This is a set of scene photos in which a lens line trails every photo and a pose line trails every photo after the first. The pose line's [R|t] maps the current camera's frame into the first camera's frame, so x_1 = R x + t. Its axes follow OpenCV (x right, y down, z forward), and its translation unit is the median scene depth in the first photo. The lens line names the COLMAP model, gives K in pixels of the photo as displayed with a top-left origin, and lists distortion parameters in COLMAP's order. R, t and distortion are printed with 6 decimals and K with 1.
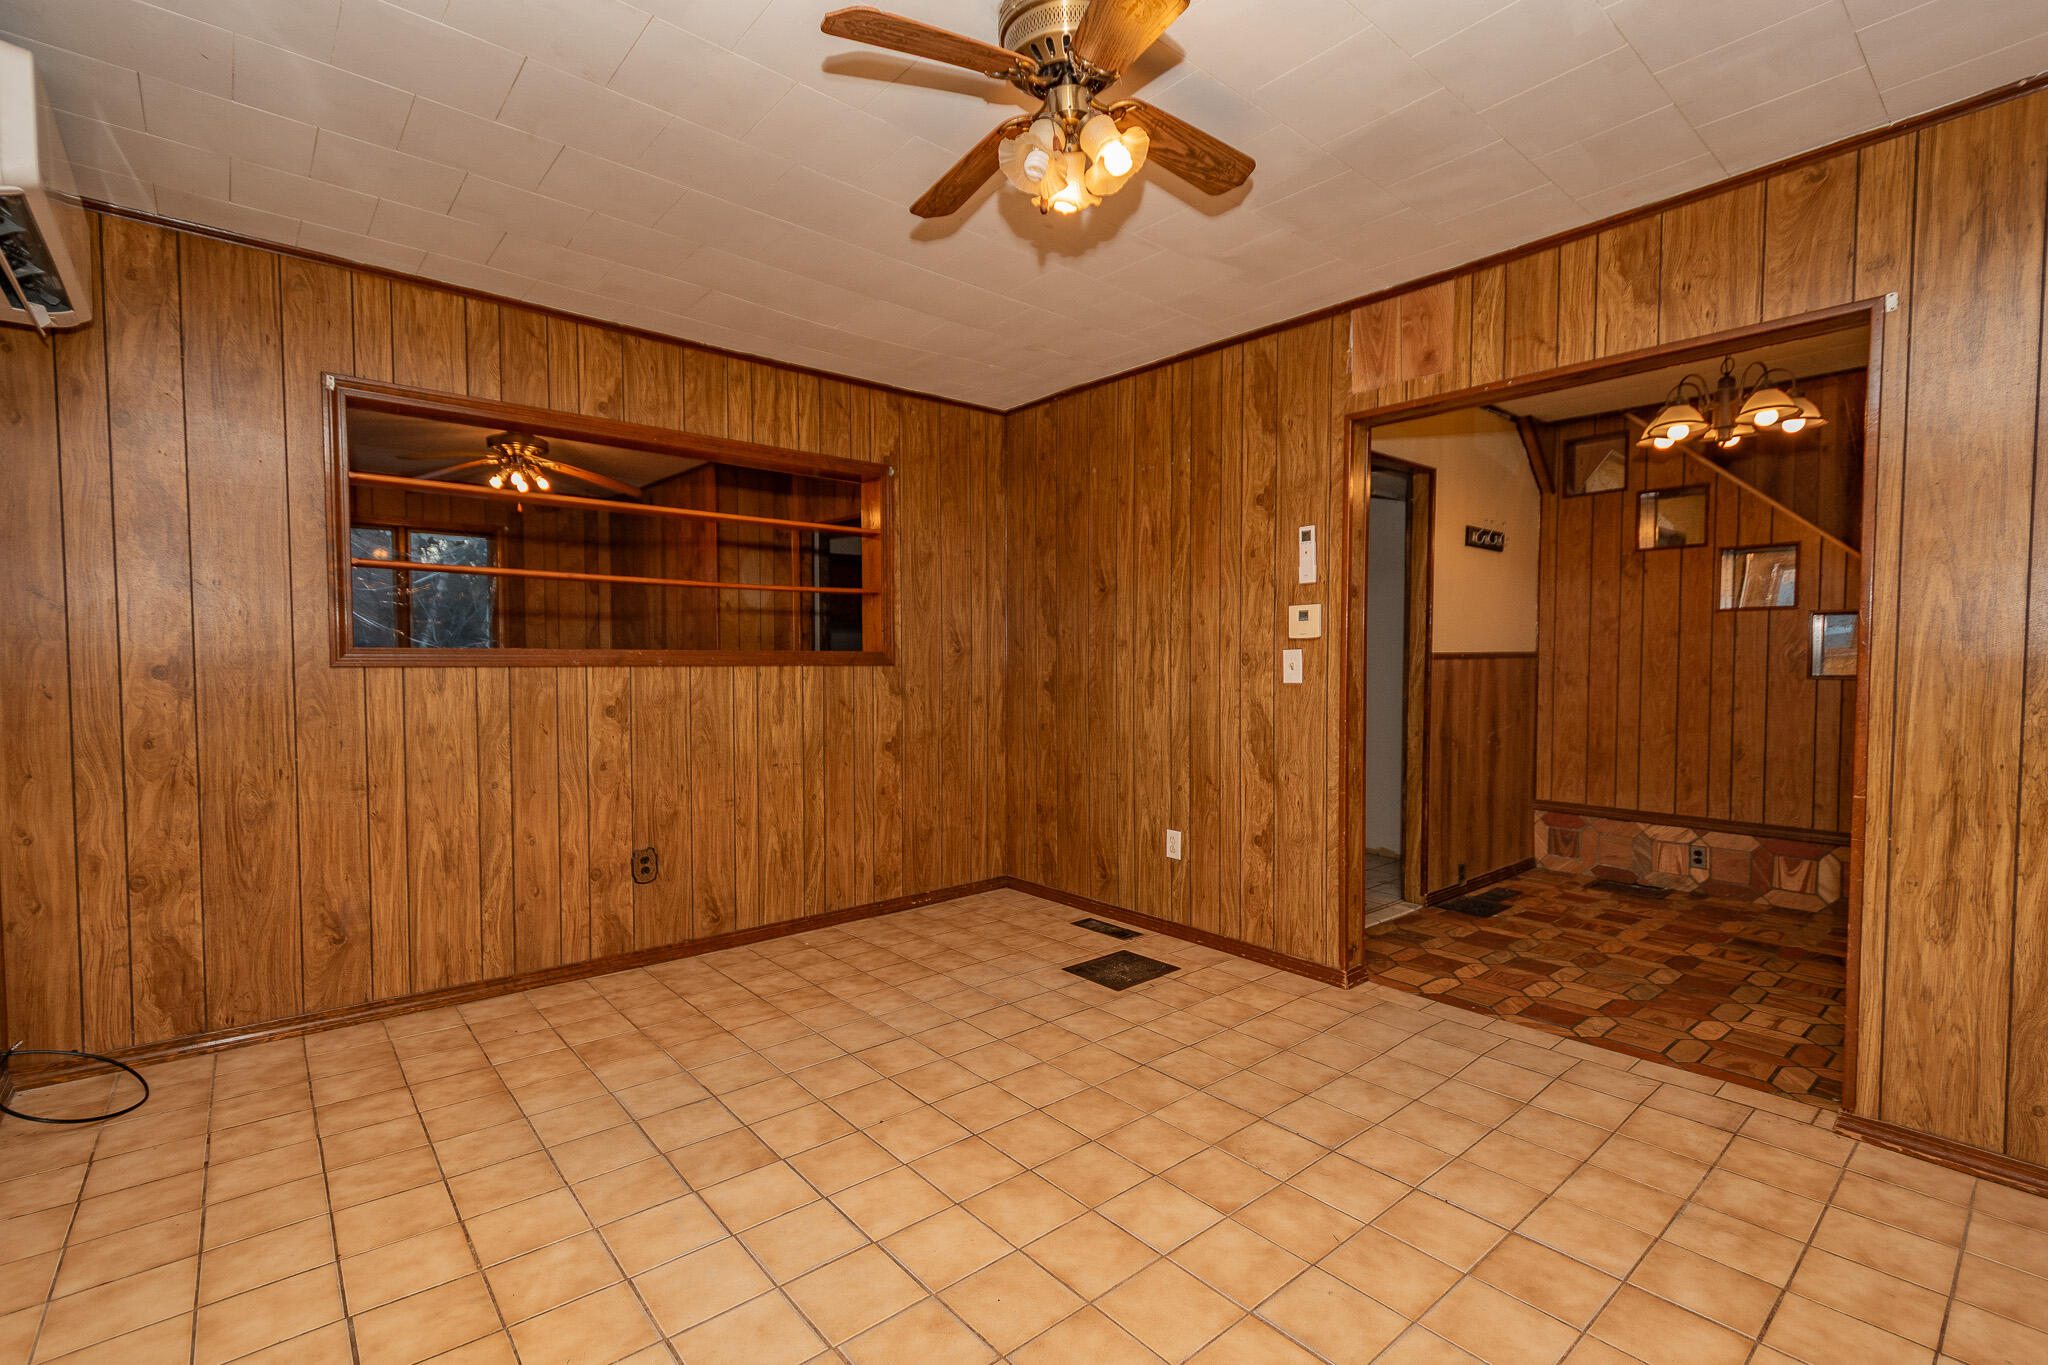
lens RADIAL K [[900.8, 0, 1035.8], [0, 900.8, 690.5], [0, 0, 1]] dist [0.012111, -0.004717]
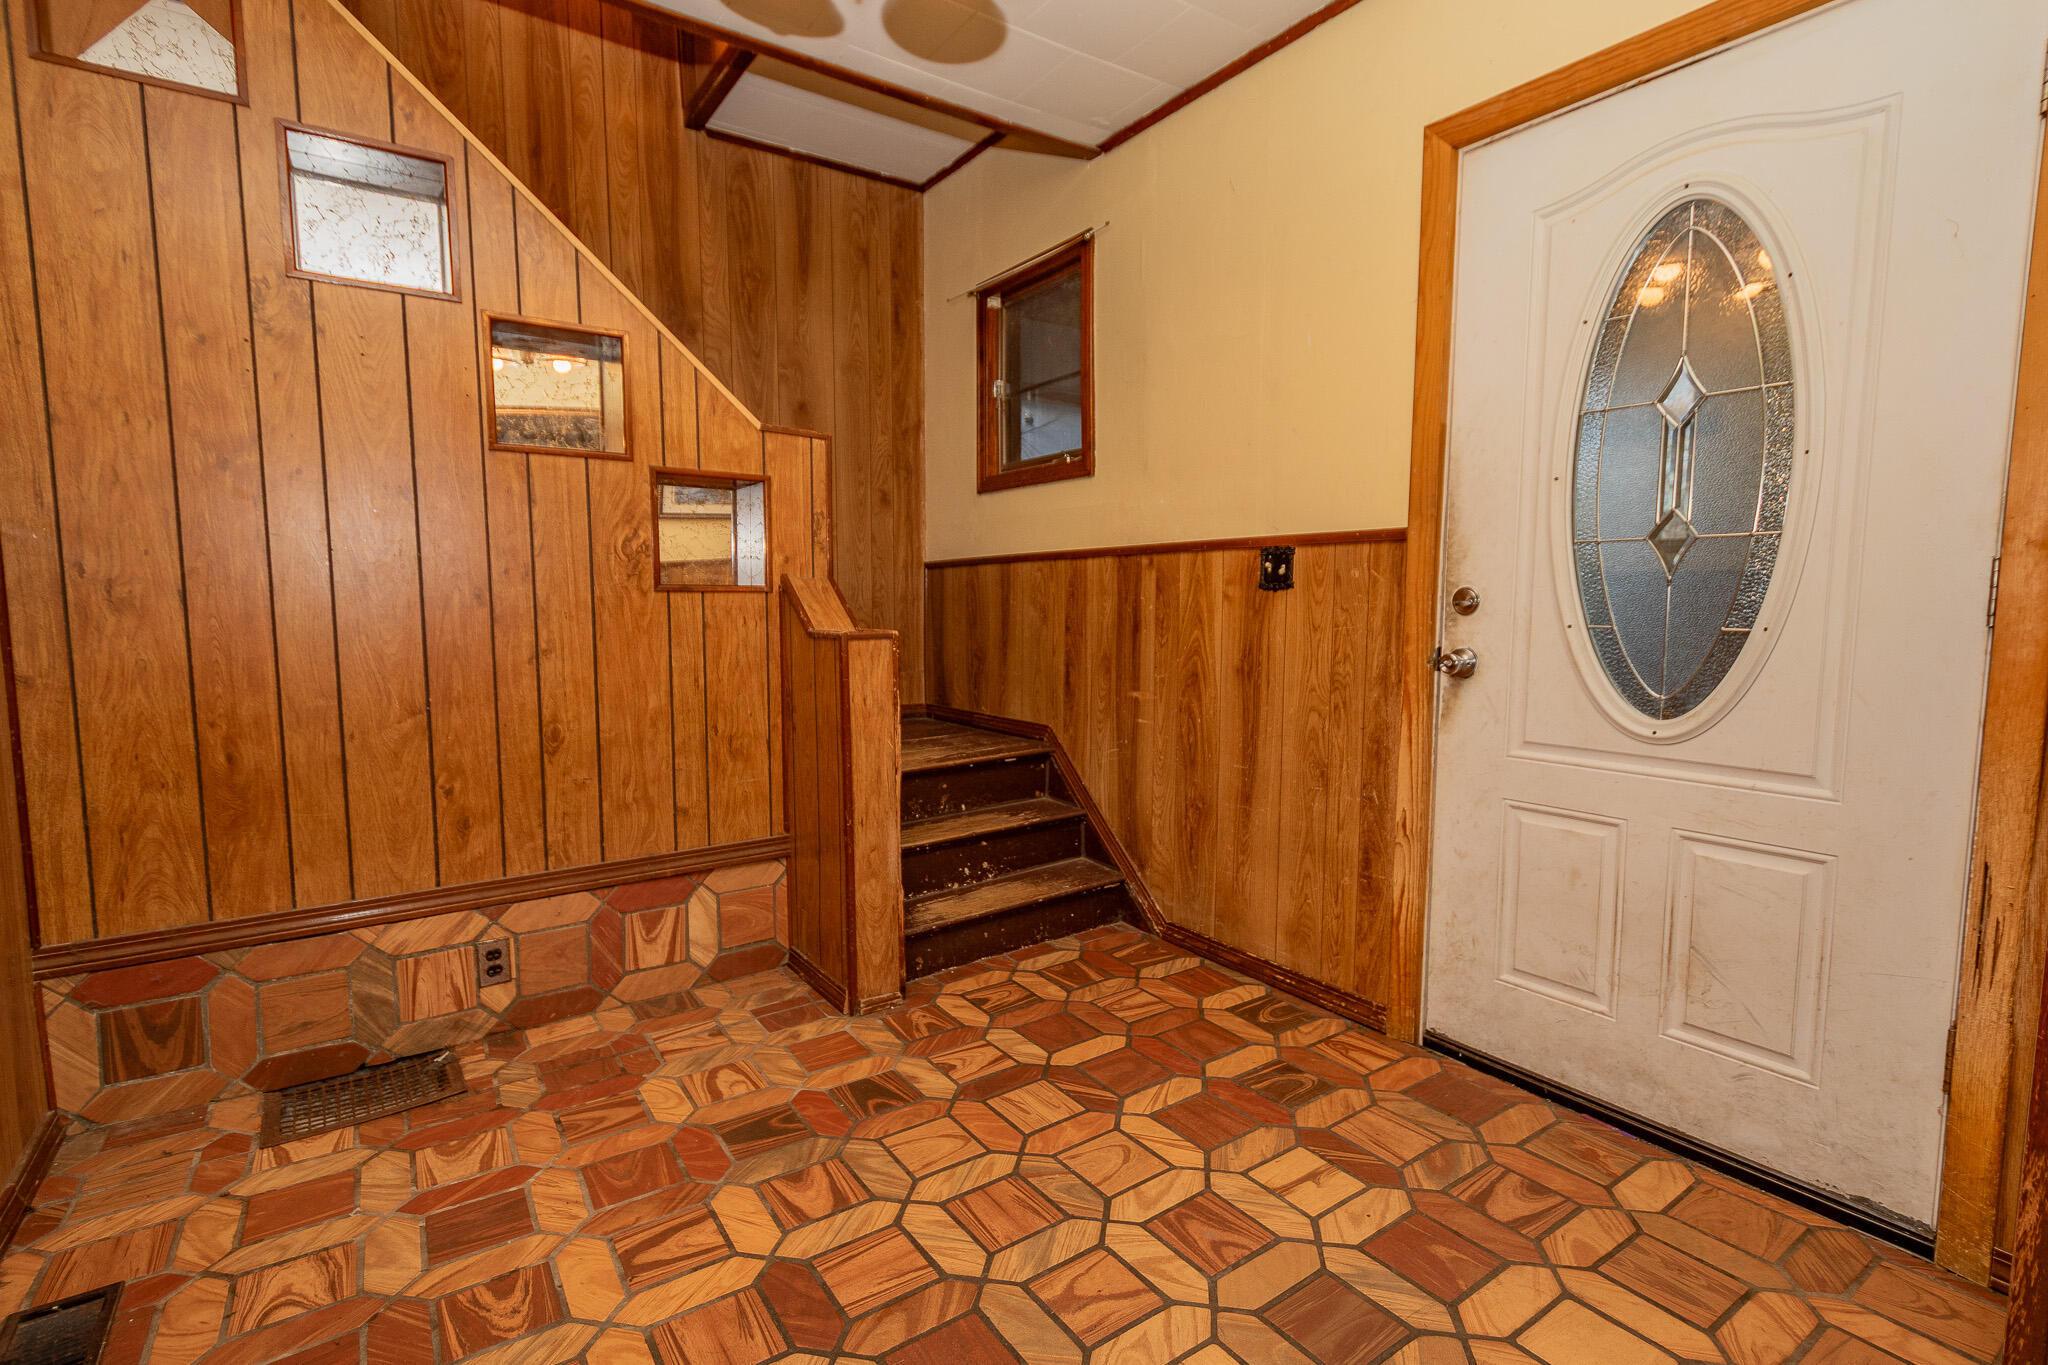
lens RADIAL K [[948.1, 0, 1040.1], [0, 948.1, 689.5], [0, 0, 1]] dist [0.004547, -0.001944]
pose [[0.083776, -0.092442, 0.992188, 0.270501], [0.034669, 0.995355, 0.089809, 0.003522], [-0.995881, 0.026874, 0.086592, 0.673795]]
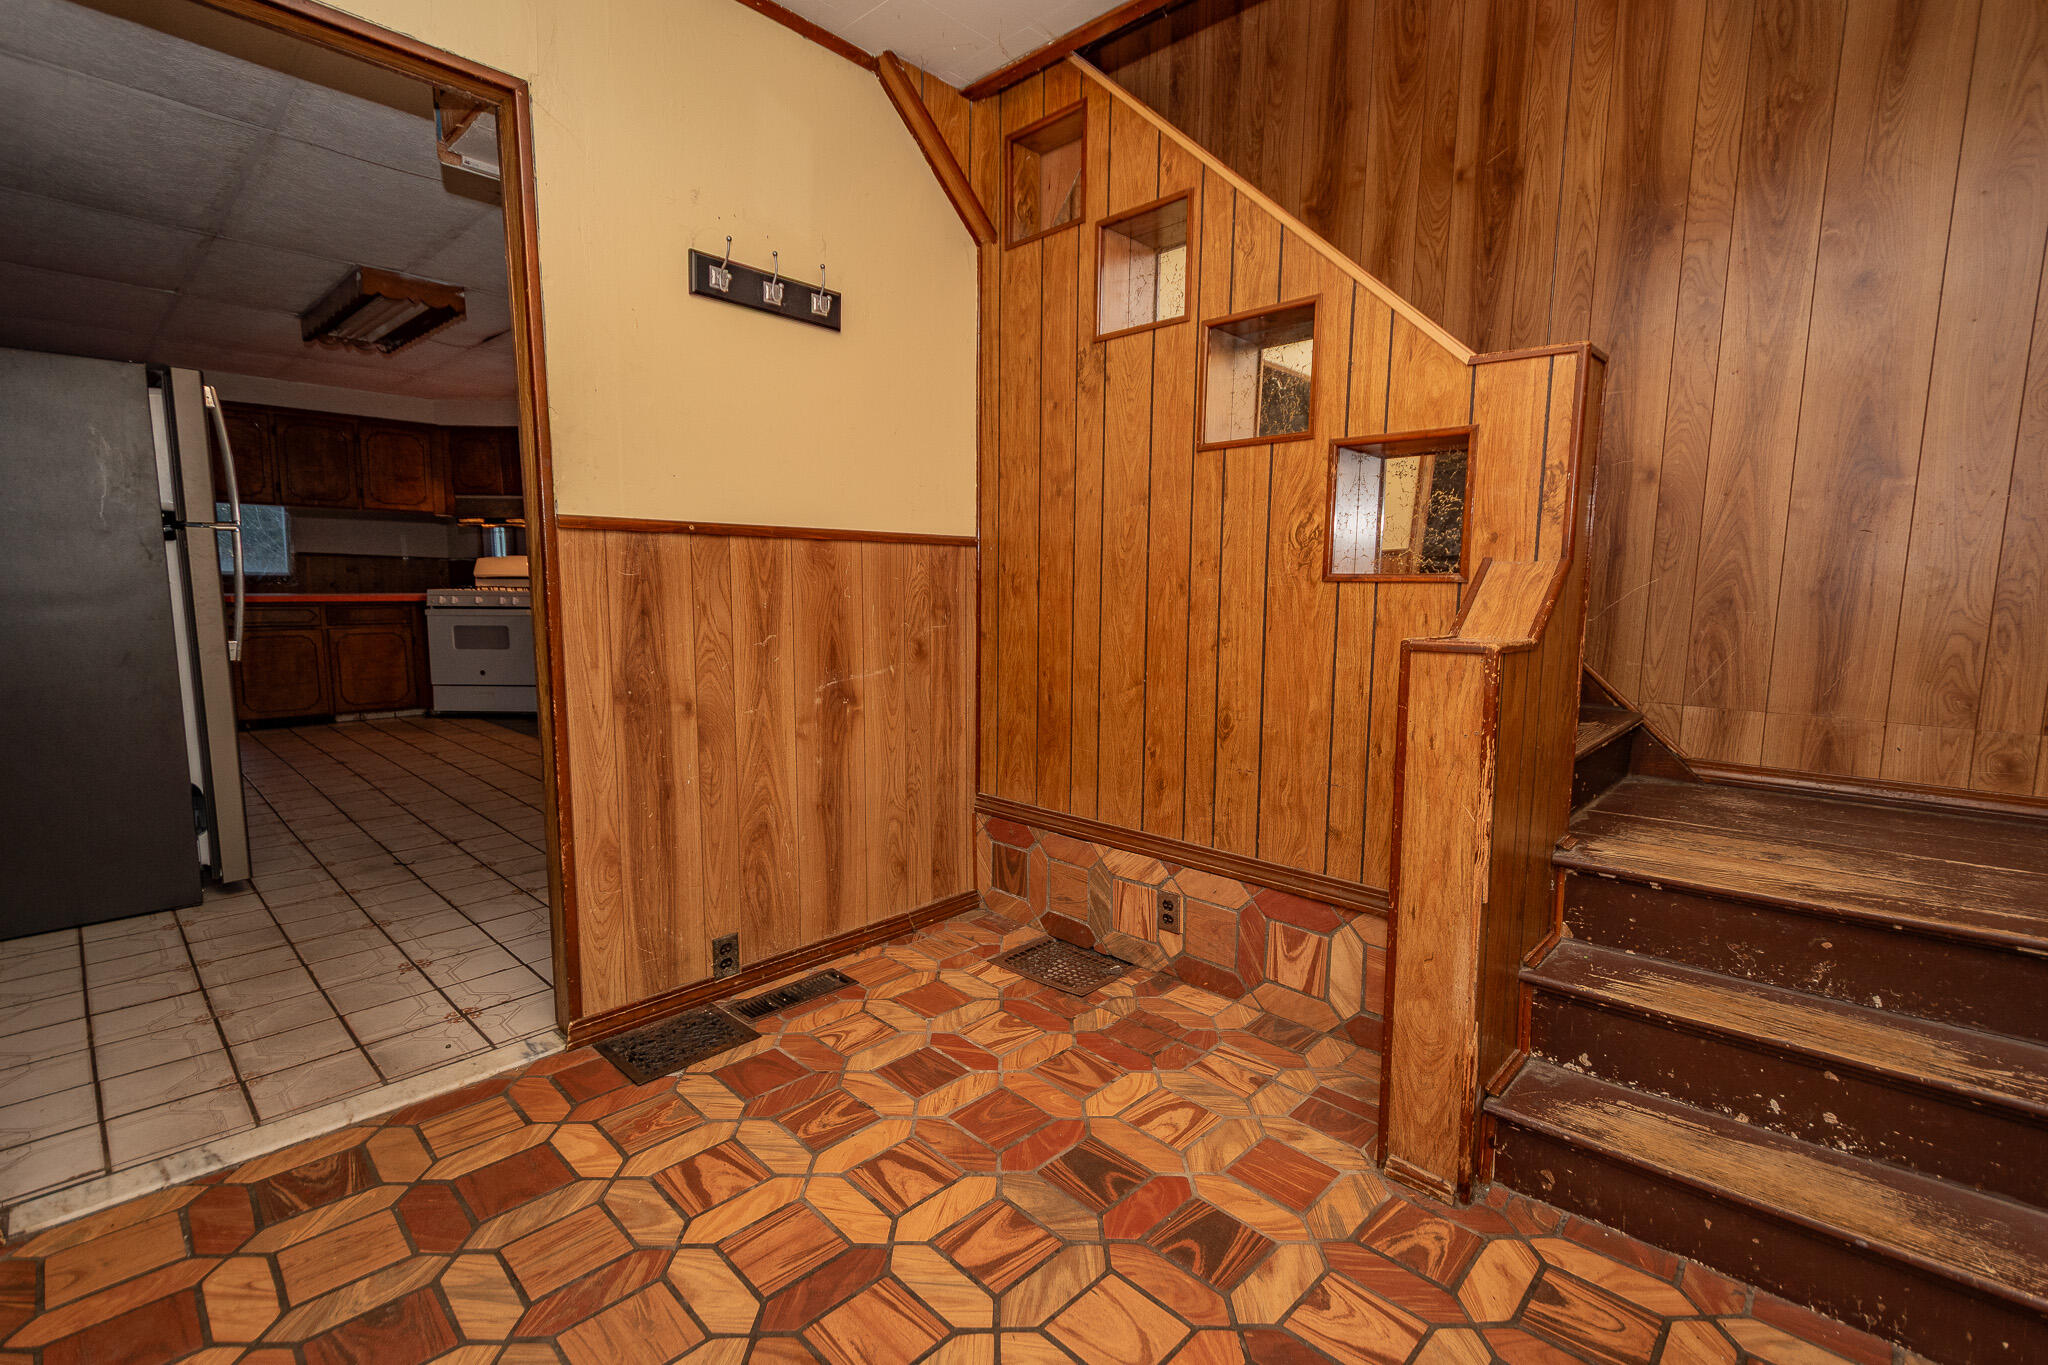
lens RADIAL K [[900.8, 0, 1021.8], [0, 900.8, 690.1], [0, 0, 1]] dist [0.012111, -0.004717]
pose [[0.994813, -0.001761, 0.101709, 0.598965], [-0.006715, 0.996532, 0.082935, 0.006744], [-0.101503, -0.083188, 0.991351, 0.491155]]
